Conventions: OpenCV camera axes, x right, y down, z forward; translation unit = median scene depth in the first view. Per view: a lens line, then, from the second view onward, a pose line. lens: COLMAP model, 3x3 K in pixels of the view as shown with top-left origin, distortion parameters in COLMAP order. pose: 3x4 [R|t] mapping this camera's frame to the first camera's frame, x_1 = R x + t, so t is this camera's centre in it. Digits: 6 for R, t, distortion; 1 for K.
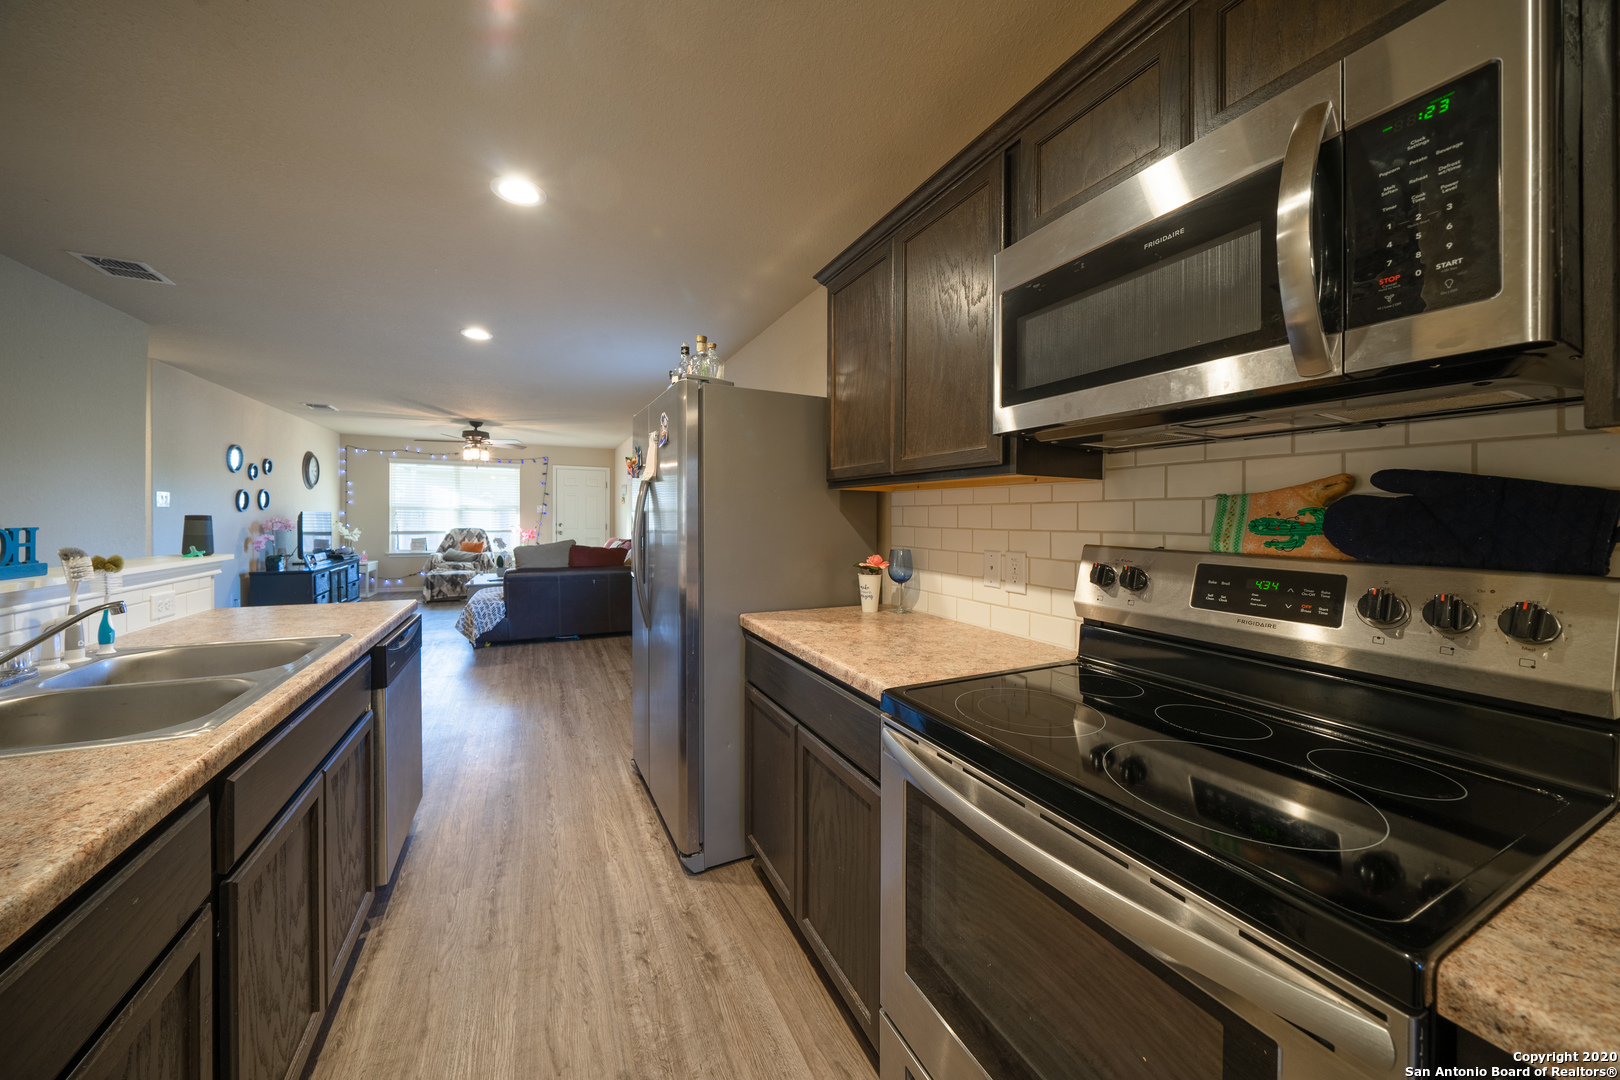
lens RADIAL K [[553.8, 0, 810.6], [0, 553.8, 524.1], [0, 0, 1]] dist [0.000041, 0.000076]
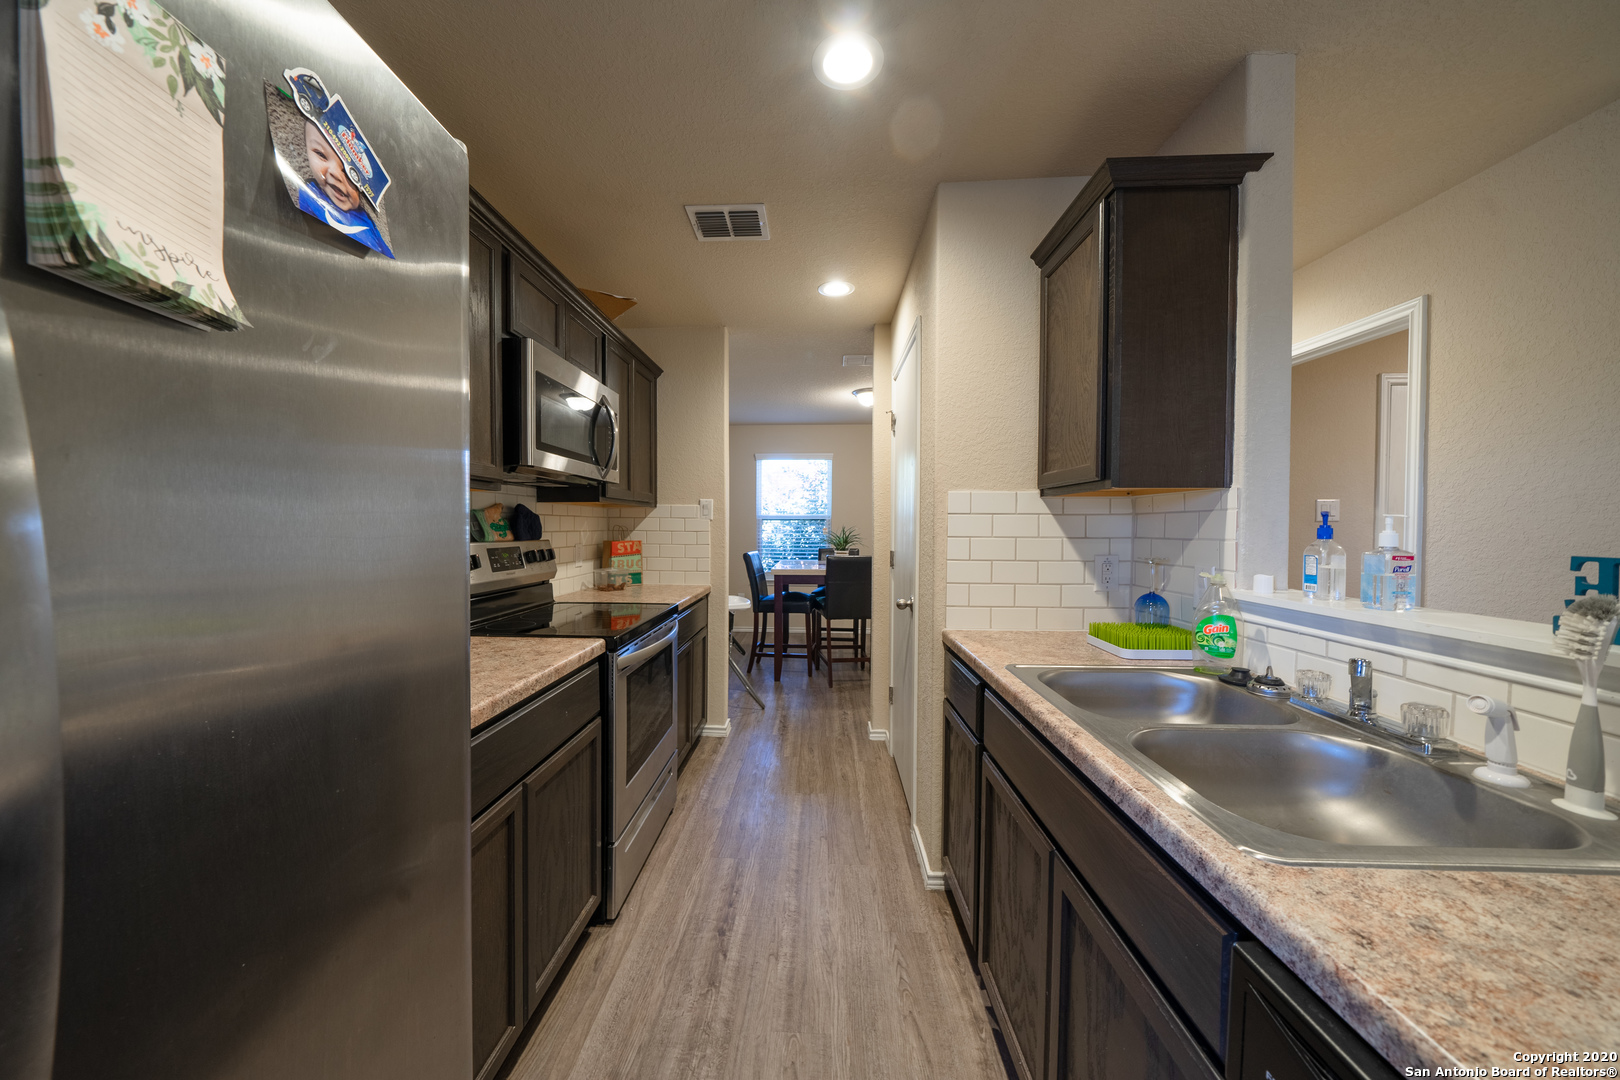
lens RADIAL K [[553.8, 0, 810.6], [0, 553.8, 524.1], [0, 0, 1]] dist [0.000041, 0.000076]
pose [[-0.881972, -0.009628, 0.471203, -0.163807], [-0.005782, 0.999937, 0.009611, -0.004722], [-0.471266, 0.005752, -0.881972, 0.322436]]
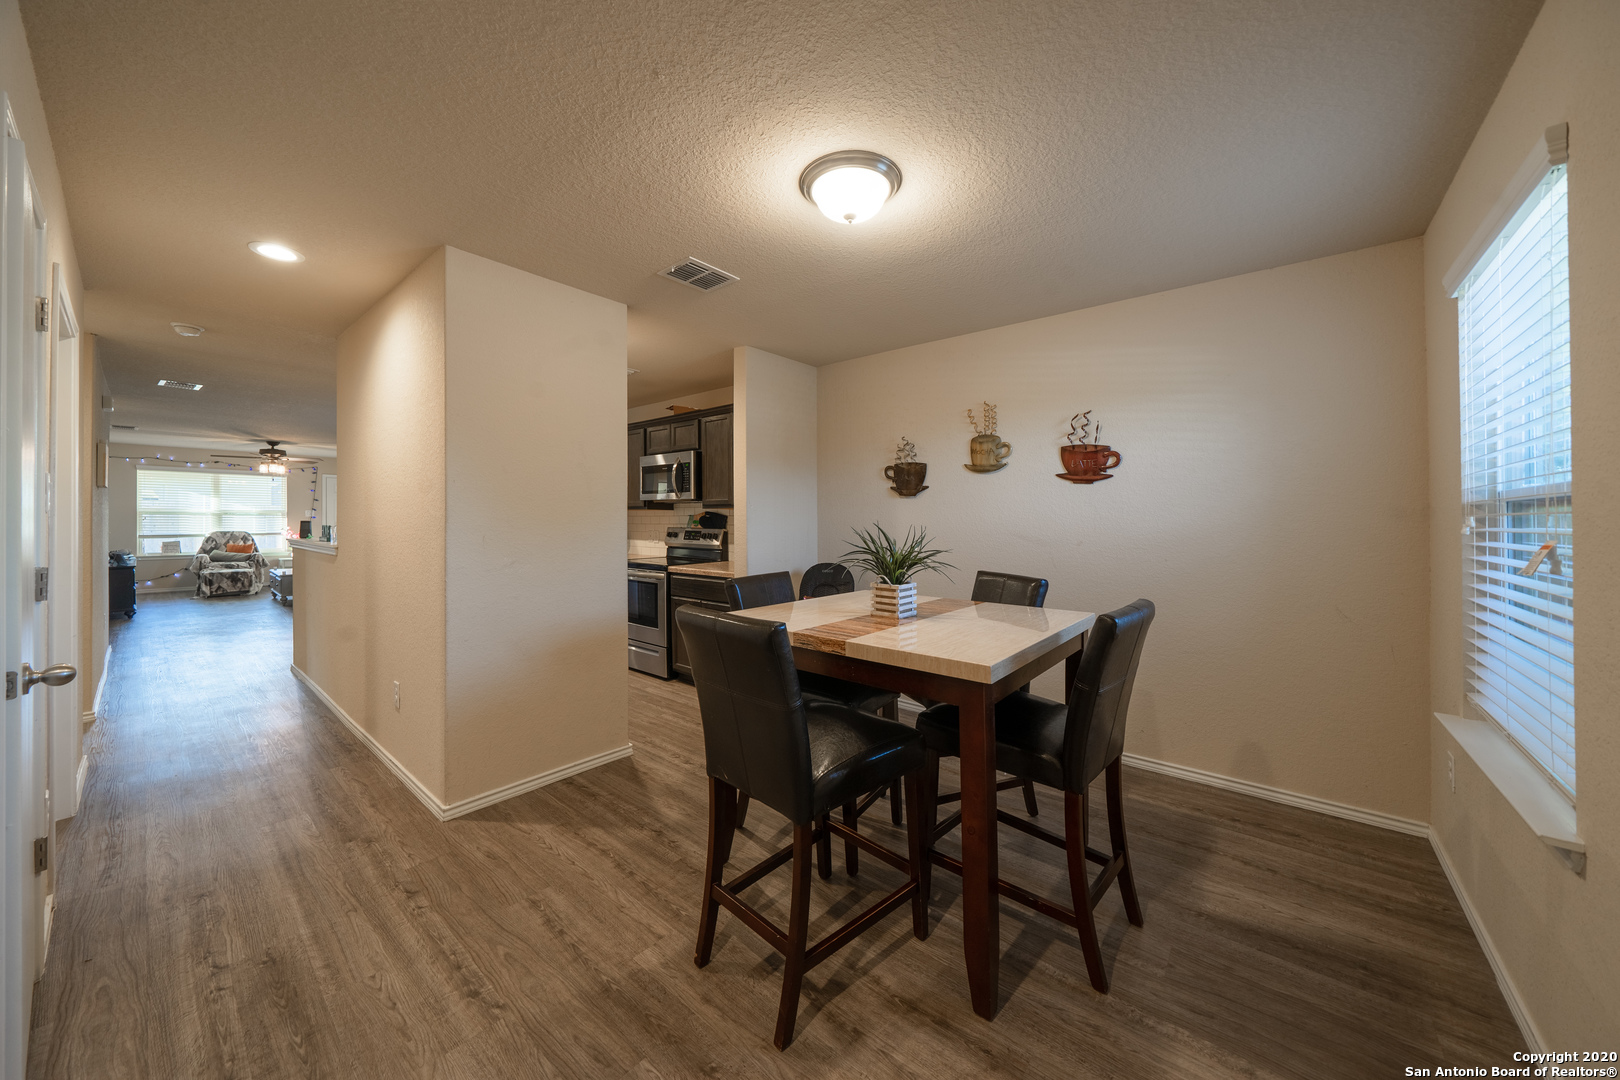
lens RADIAL K [[553.8, 0, 810.6], [0, 553.8, 524.1], [0, 0, 1]] dist [0.000041, 0.000076]
pose [[0.912955, -0.007495, 0.407991, -0.032005], [0.008712, 0.999961, -0.001126, 0.005065], [-0.407967, 0.004582, 0.912985, -0.547431]]
